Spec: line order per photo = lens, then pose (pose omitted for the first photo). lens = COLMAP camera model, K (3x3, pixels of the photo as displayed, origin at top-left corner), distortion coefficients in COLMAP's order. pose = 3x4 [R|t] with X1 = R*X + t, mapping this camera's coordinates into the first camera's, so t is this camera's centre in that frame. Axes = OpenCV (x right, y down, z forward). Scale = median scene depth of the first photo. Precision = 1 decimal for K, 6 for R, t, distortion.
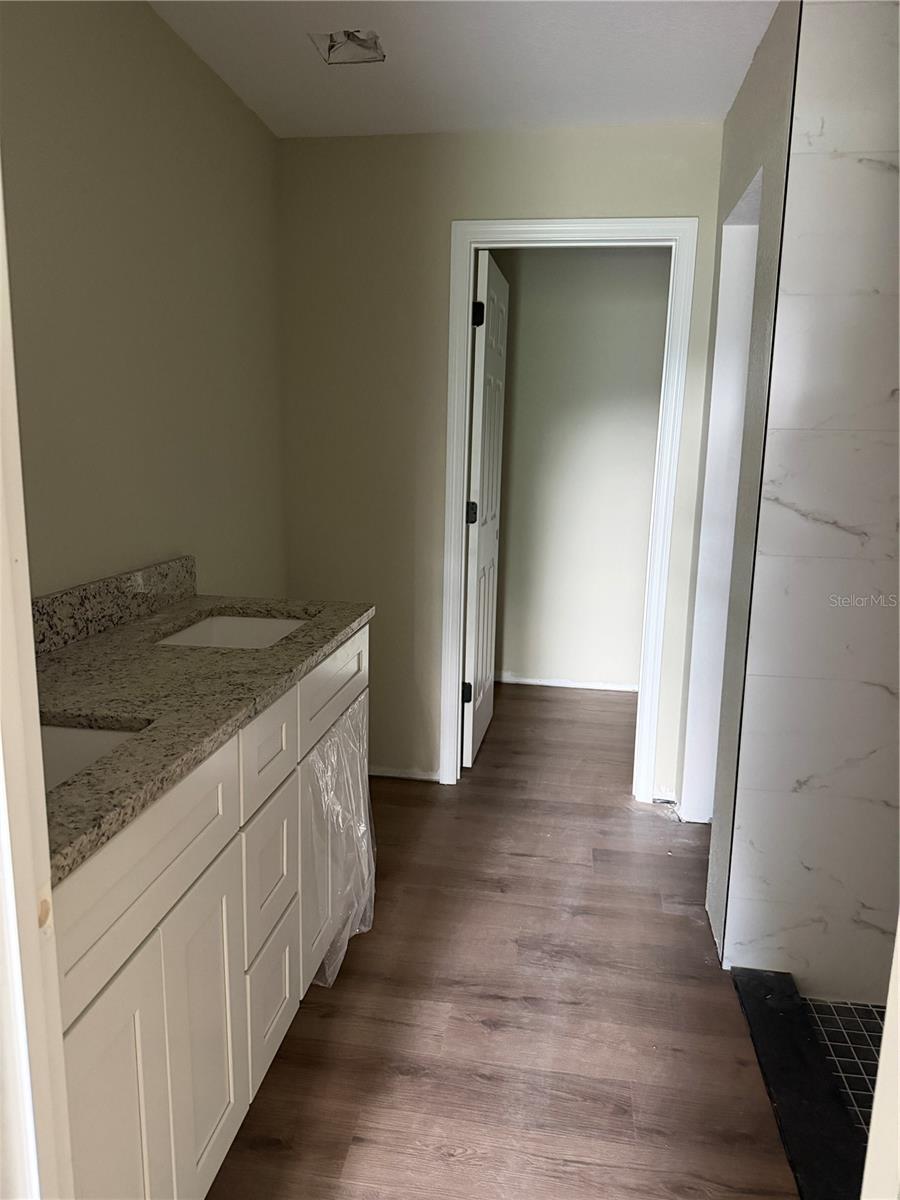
lens RADIAL K [[847.8, 0, 450.0], [0, 847.8, 600.0], [0, 0, 1]] dist [0.145429, -0.246821]
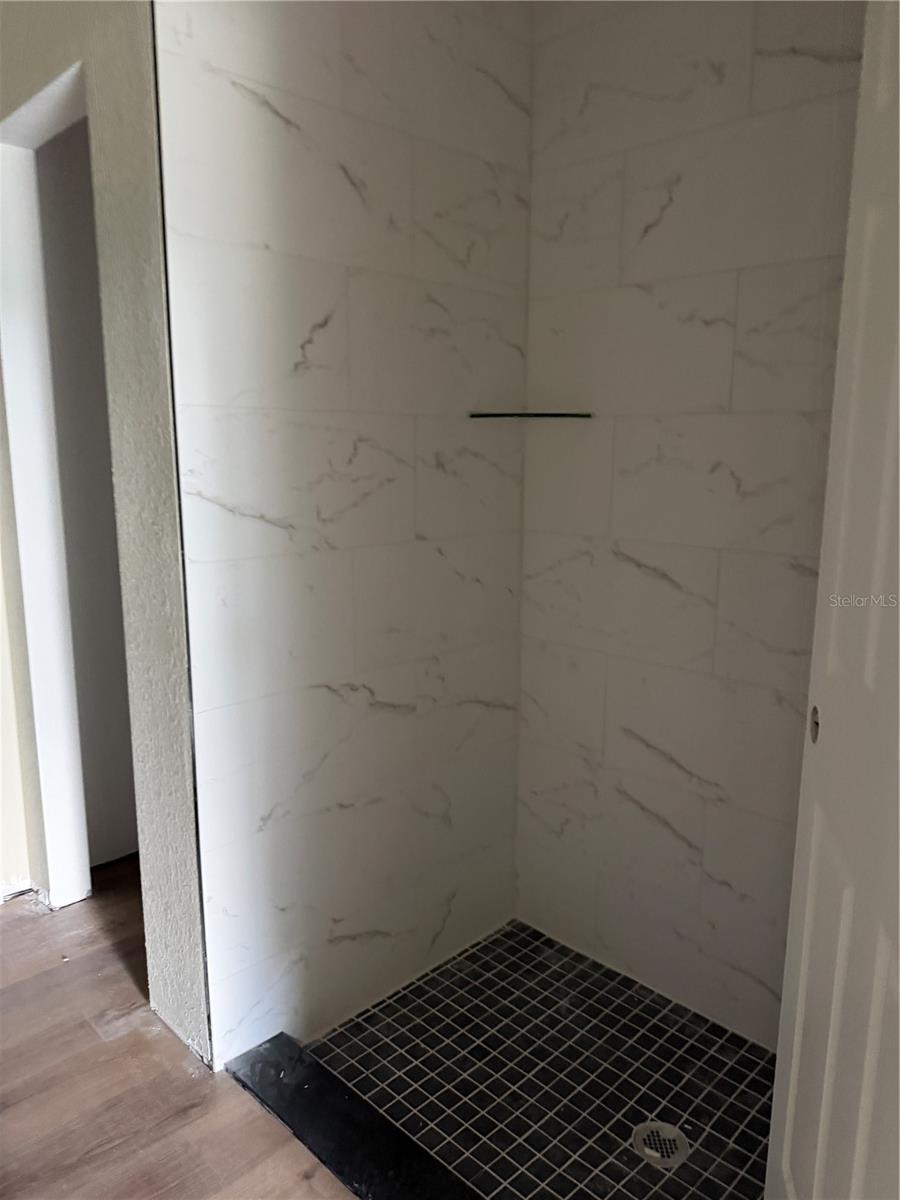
lens RADIAL K [[855.9, 0, 448.4], [0, 855.9, 591.6], [0, 0, 1]] dist [0.095309, -0.141688]
pose [[0.594069, -0.166645, 0.786963, -0.107037], [0.152738, 0.983877, 0.093044, -0.053172], [-0.789781, 0.064925, 0.609944, 0.263630]]
